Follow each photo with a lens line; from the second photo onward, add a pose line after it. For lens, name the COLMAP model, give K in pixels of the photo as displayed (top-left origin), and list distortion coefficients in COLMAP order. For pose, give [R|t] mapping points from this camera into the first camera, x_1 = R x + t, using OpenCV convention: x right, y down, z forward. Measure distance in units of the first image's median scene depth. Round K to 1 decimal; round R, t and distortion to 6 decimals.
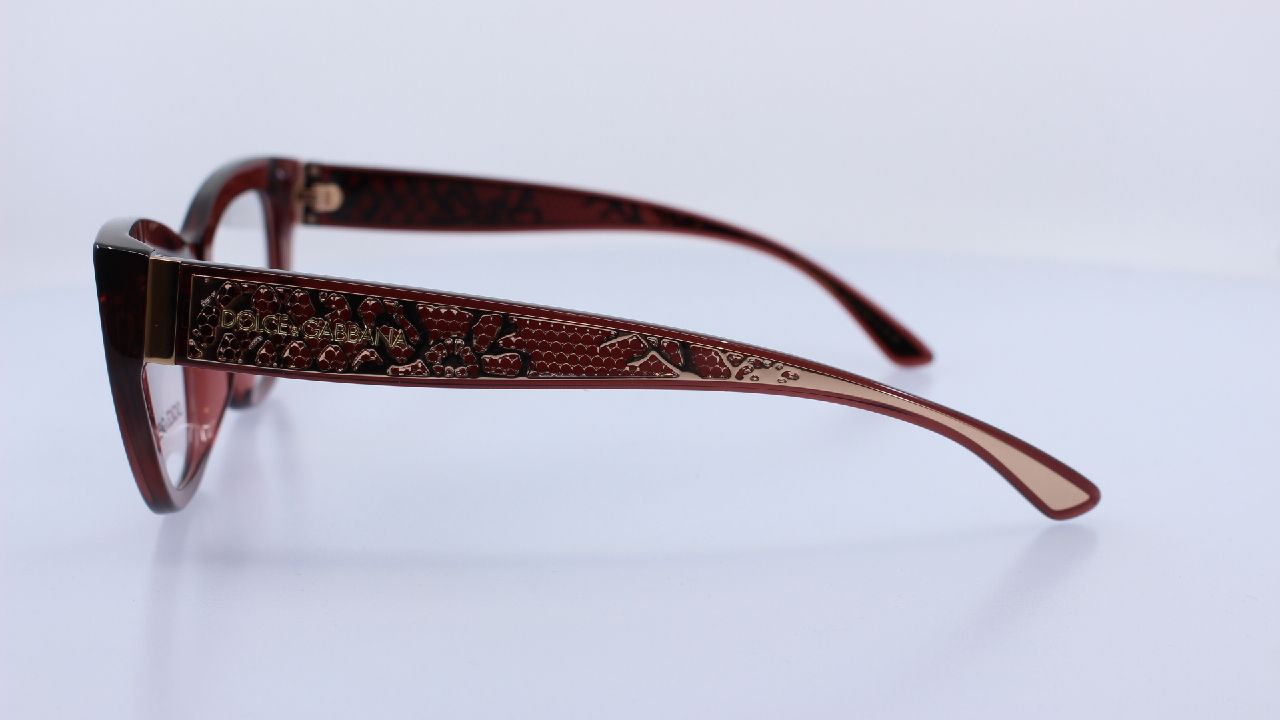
lens RADIAL K [[1689.7, 0, 640.0], [0, 1689.7, 360.0], [0, 0, 1]] dist [-0.079281, 0.050856]
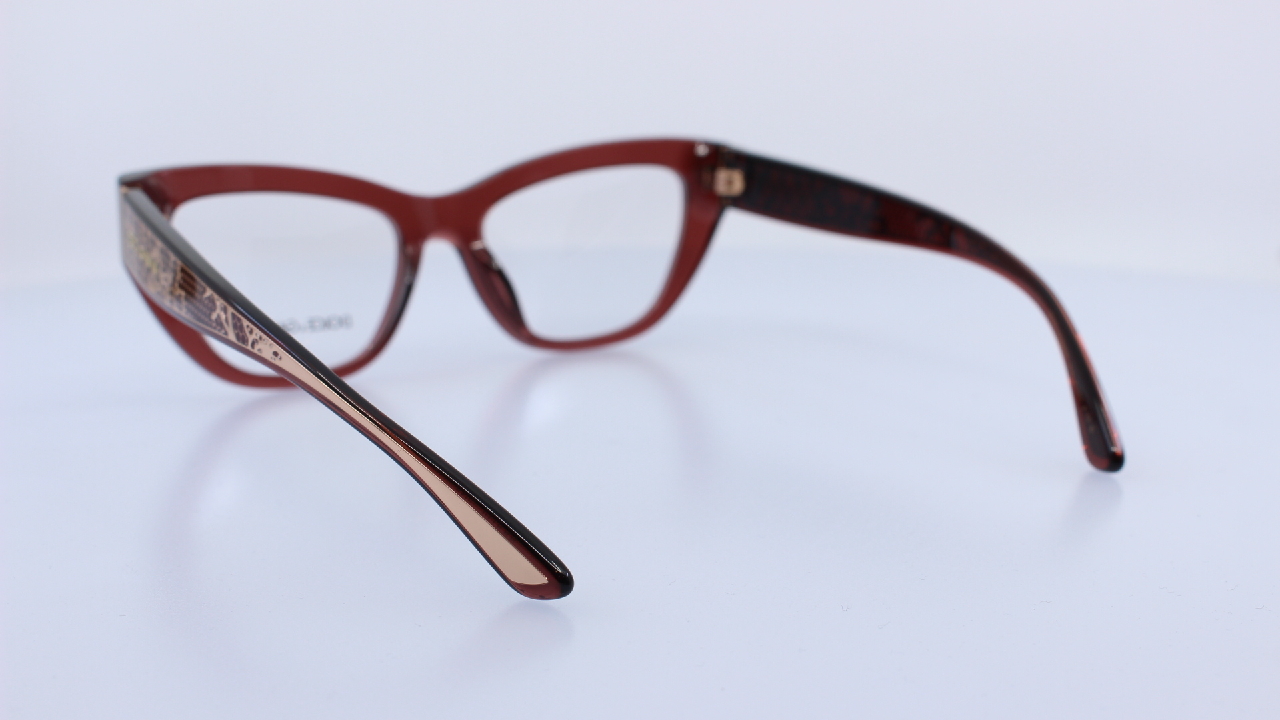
lens RADIAL K [[1689.7, 0, 640.0], [0, 1689.7, 360.0], [0, 0, 1]] dist [-0.079281, 0.050856]
pose [[0.480146, 0.180778, -0.858358, 1.113028], [-0.174559, 0.978654, 0.108469, -0.143027], [0.859645, 0.097754, 0.501453, 0.669202]]
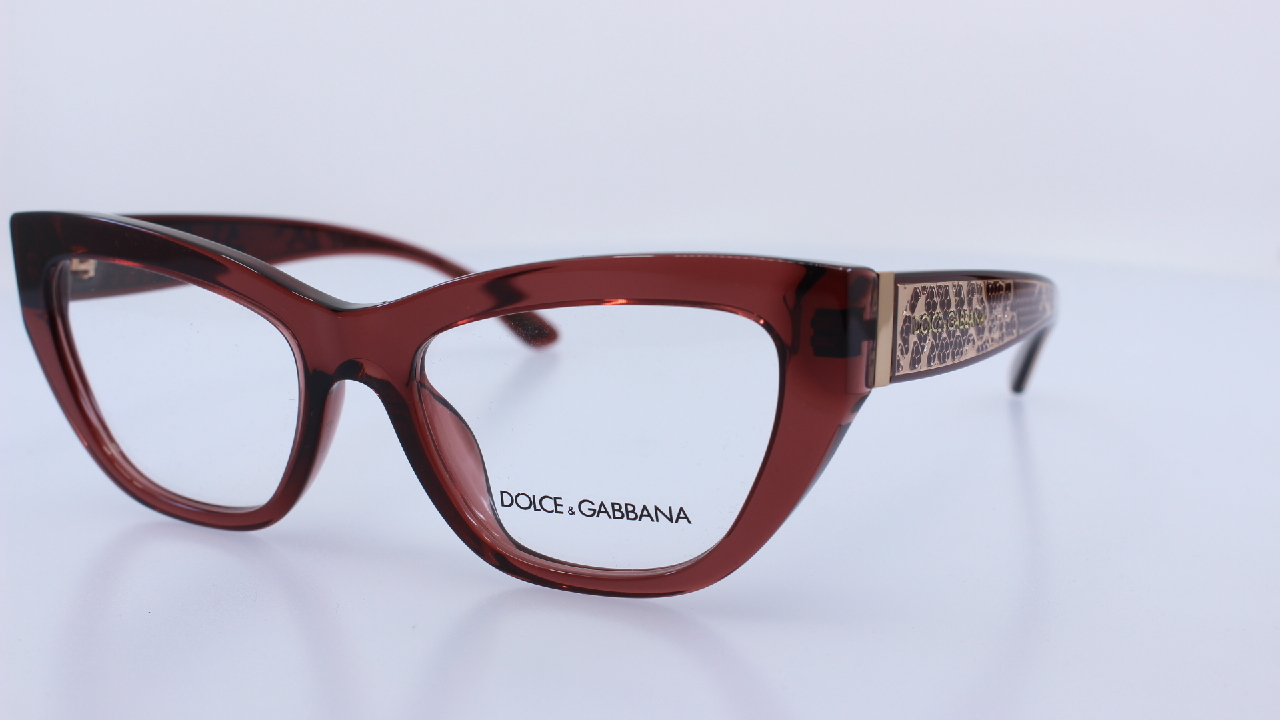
lens RADIAL K [[1689.7, 0, 640.0], [0, 1689.7, 360.0], [0, 0, 1]] dist [-0.079281, 0.050856]
pose [[0.489539, -0.172692, 0.854710, -1.136120], [0.183092, 0.978699, 0.092877, -0.121186], [-0.852543, 0.111023, 0.510729, 0.634332]]
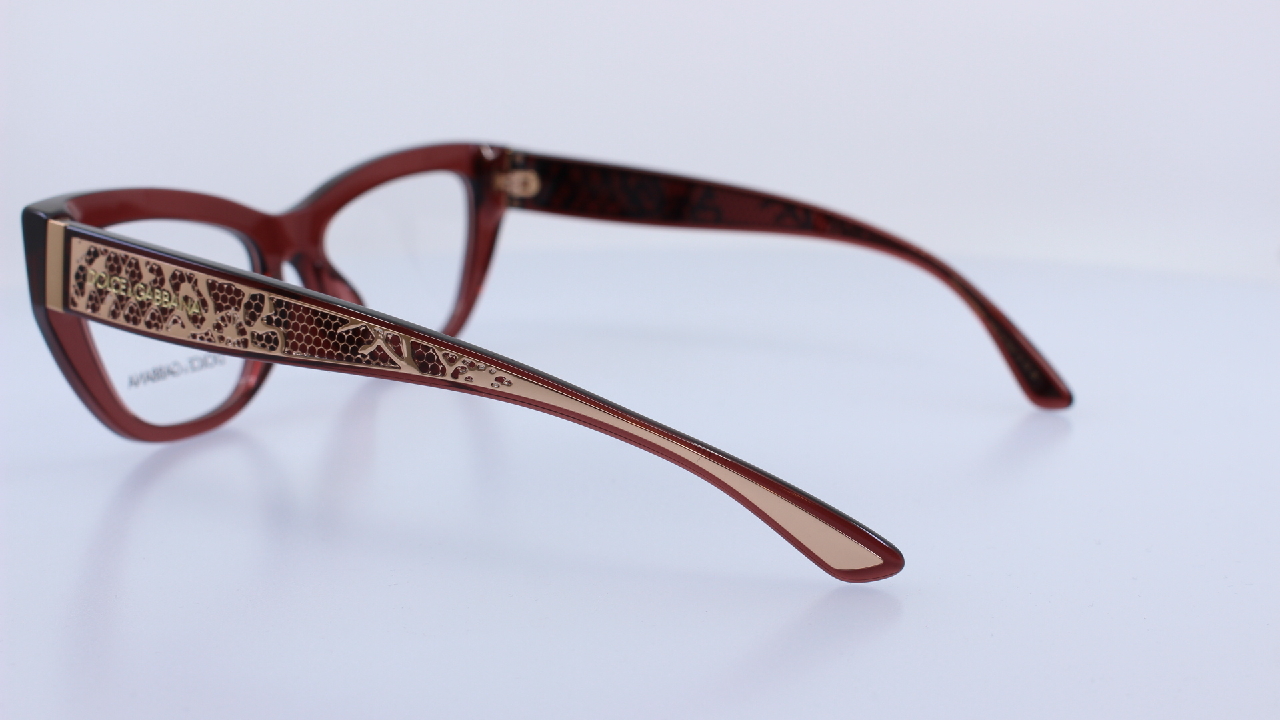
lens RADIAL K [[1689.7, 0, 640.0], [0, 1689.7, 360.0], [0, 0, 1]] dist [-0.079281, 0.050856]
pose [[0.860467, 0.107235, -0.498093, 0.654383], [-0.105075, 0.993934, 0.032466, -0.043905], [0.498553, 0.024401, 0.866516, 0.180212]]
